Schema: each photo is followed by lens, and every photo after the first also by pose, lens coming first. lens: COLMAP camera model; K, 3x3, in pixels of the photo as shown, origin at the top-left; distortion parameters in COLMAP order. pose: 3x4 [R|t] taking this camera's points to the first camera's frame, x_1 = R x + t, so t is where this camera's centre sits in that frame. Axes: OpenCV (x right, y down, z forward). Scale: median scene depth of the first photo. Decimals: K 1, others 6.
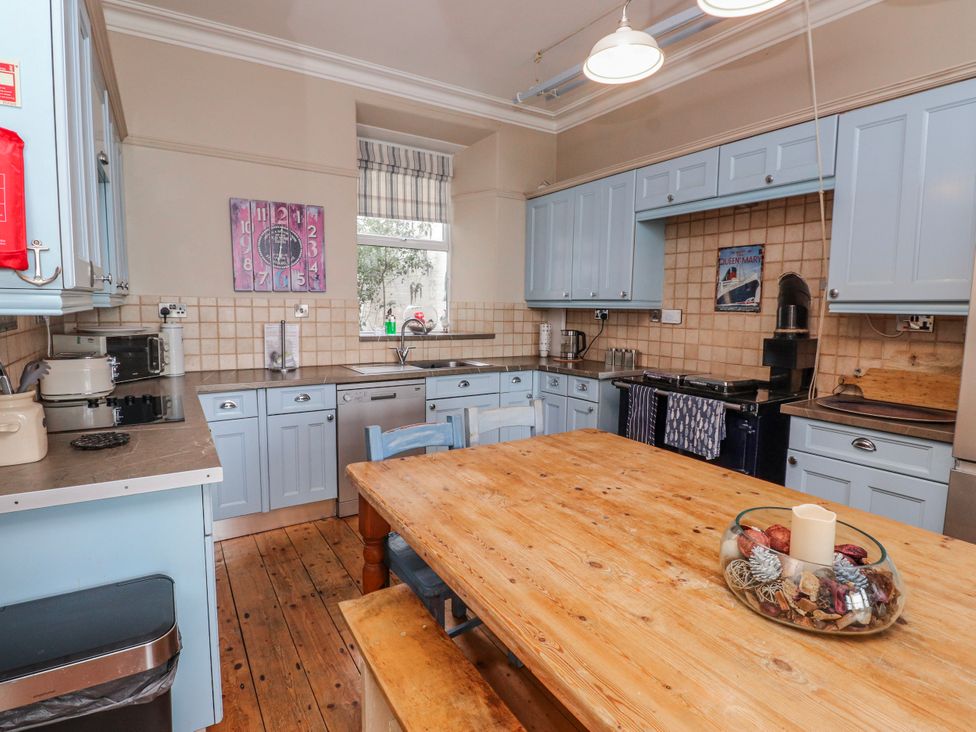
lens RADIAL K [[513.7, 0, 490.2], [0, 513.7, 361.5], [0, 0, 1]] dist [0.005386, -0.013606]
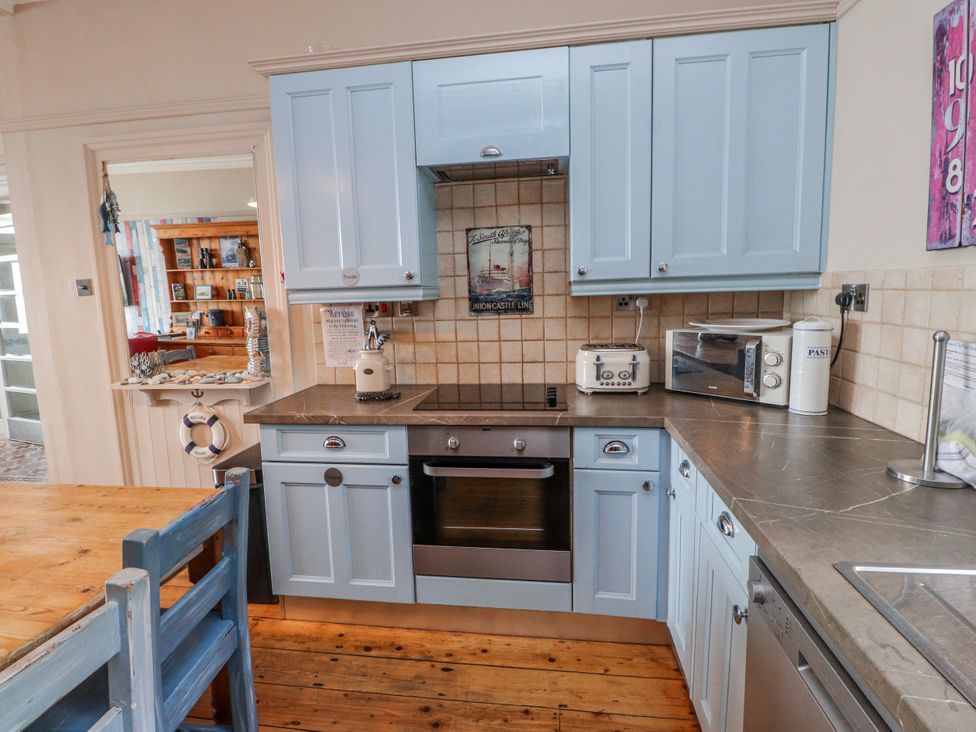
lens RADIAL K [[513.7, 0, 490.2], [0, 513.7, 361.5], [0, 0, 1]] dist [0.005386, -0.013606]
pose [[-0.636788, 0.086520, -0.766169, 0.042773], [-0.077077, 0.981564, 0.174904, -0.085253], [0.767177, 0.170431, -0.618379, 0.918899]]
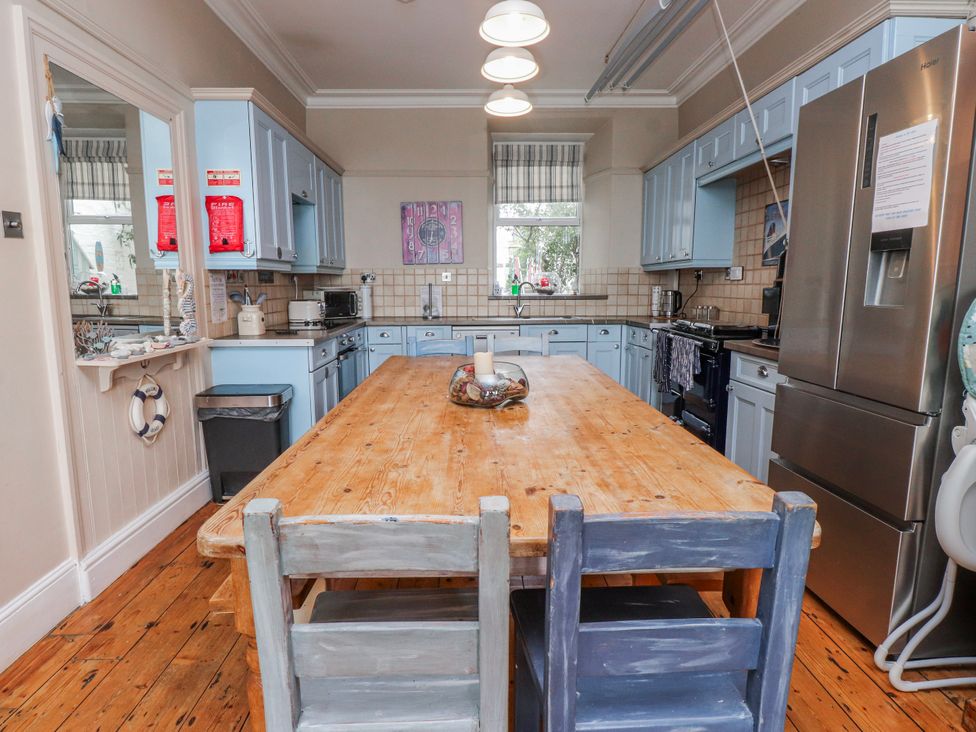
lens RADIAL K [[549.9, 0, 488.0], [0, 549.9, 366.0], [0, 0, 1]] dist [-0.000563, -0.000287]
pose [[0.856270, 0.056224, -0.513460, 0.517709], [-0.038499, 0.998240, 0.045105, 0.072838], [0.515092, -0.018854, 0.856927, -0.242433]]
